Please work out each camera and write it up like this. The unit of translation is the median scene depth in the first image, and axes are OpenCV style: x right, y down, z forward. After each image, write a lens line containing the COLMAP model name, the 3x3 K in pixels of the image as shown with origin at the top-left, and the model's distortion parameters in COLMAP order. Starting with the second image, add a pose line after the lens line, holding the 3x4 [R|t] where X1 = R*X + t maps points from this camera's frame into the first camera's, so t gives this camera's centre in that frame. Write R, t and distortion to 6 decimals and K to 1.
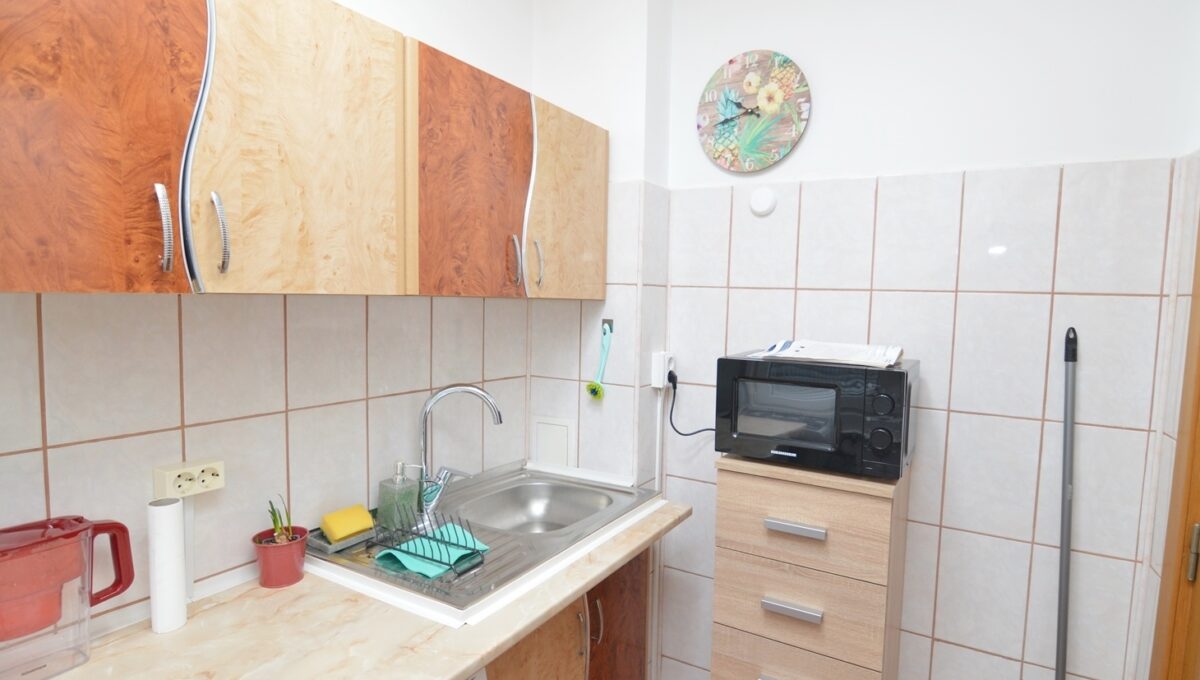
lens RADIAL K [[613.6, 0, 629.9], [0, 613.6, 342.4], [0, 0, 1]] dist [-0.000863, -0.013406]
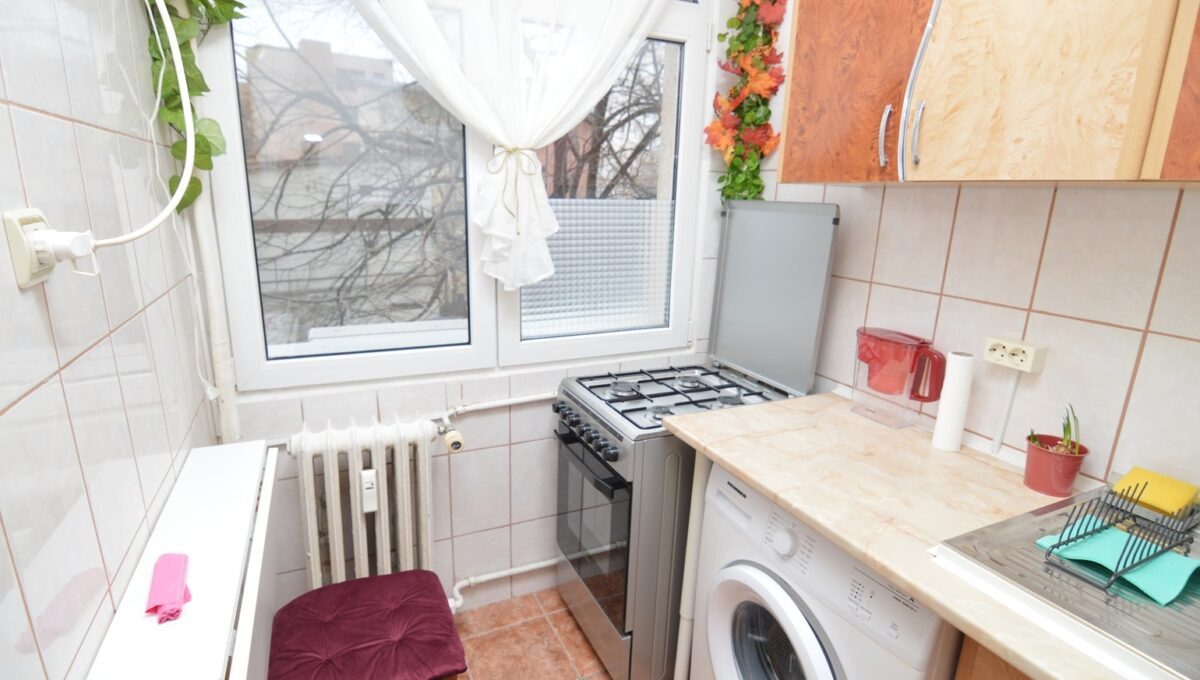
lens RADIAL K [[587.4, 0, 593.0], [0, 587.4, 342.7], [0, 0, 1]] dist [-0.005125, -0.011566]
pose [[-0.580508, 0.159896, -0.798400, 0.672150], [-0.103507, 0.958084, 0.267135, -0.010369], [0.807649, 0.237714, -0.539626, 1.032352]]
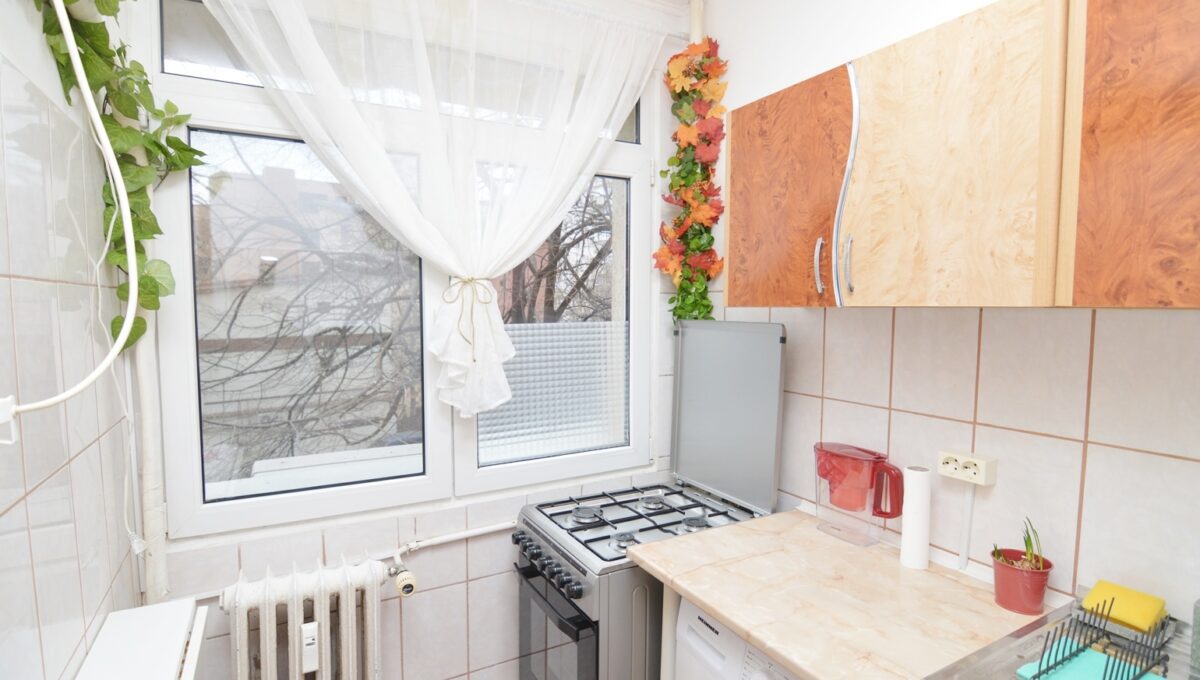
lens RADIAL K [[587.4, 0, 593.0], [0, 587.4, 342.7], [0, 0, 1]] dist [-0.005125, -0.011566]
pose [[-0.522962, 0.029016, -0.851862, 0.657515], [-0.080109, 0.993323, 0.083013, -0.053539], [0.848583, 0.111654, -0.517146, 1.029619]]
